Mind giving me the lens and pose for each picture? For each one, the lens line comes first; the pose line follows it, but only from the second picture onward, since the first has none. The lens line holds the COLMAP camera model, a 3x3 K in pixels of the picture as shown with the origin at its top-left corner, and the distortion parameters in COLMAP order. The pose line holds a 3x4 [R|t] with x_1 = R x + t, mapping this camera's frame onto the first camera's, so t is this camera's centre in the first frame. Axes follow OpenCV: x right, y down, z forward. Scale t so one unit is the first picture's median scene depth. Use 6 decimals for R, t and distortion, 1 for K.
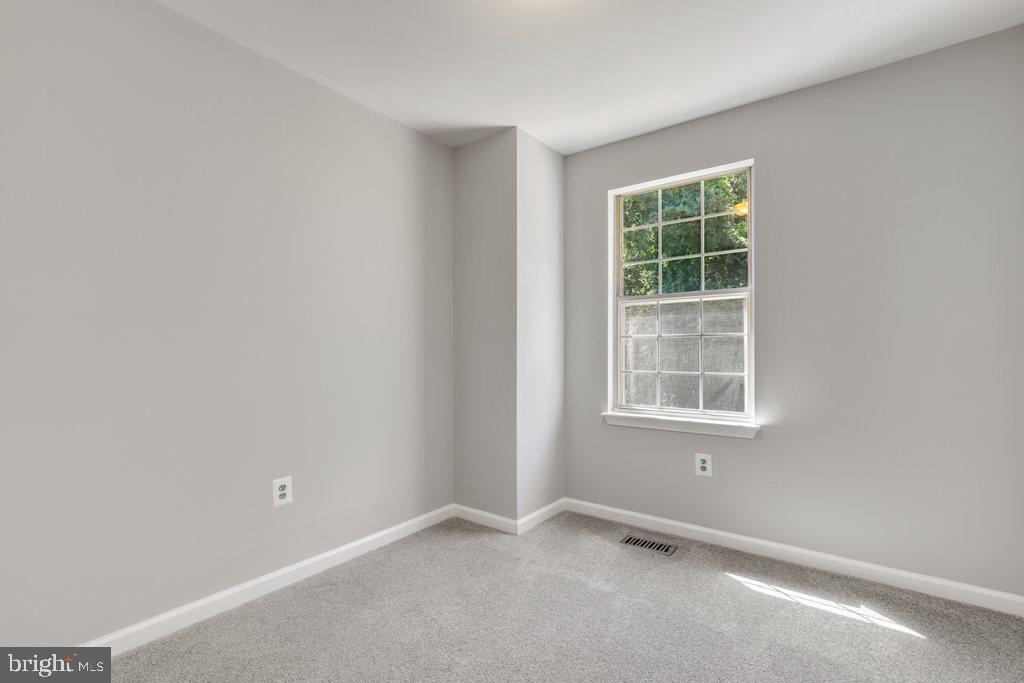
lens RADIAL K [[464.9, 0, 511.8], [0, 464.9, 349.9], [0, 0, 1]] dist [0.000082, -0.000235]
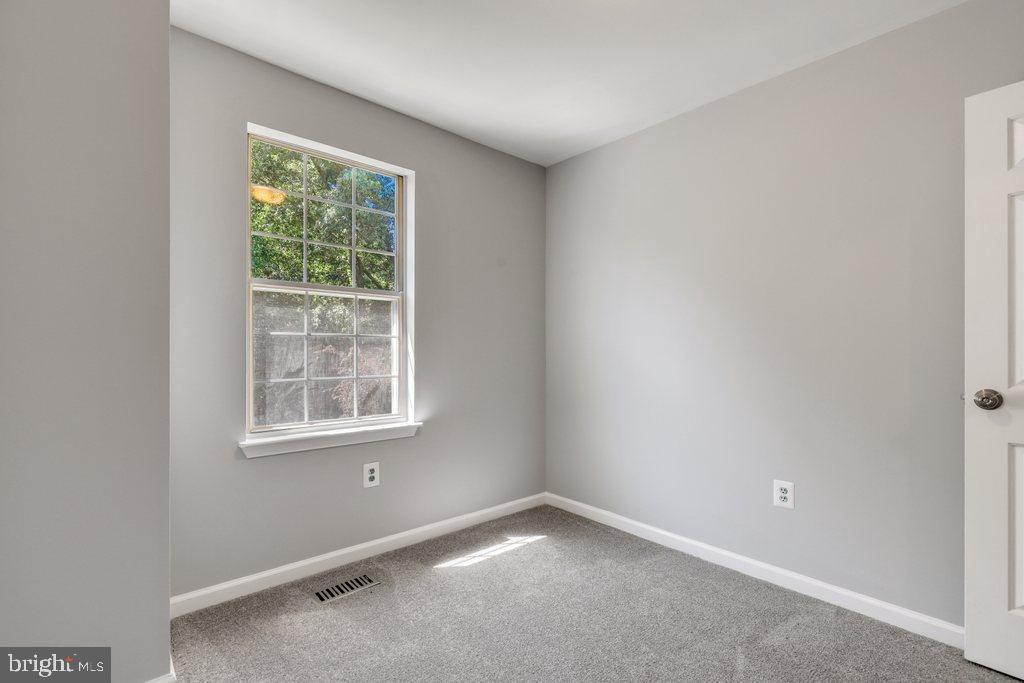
lens RADIAL K [[464.9, 0, 511.8], [0, 464.9, 349.9], [0, 0, 1]] dist [0.000082, -0.000235]
pose [[0.204552, 0.001923, 0.978854, -0.451667], [-0.003476, 0.999993, -0.001238, -0.004627], [-0.978850, -0.003150, 0.204557, 0.534351]]
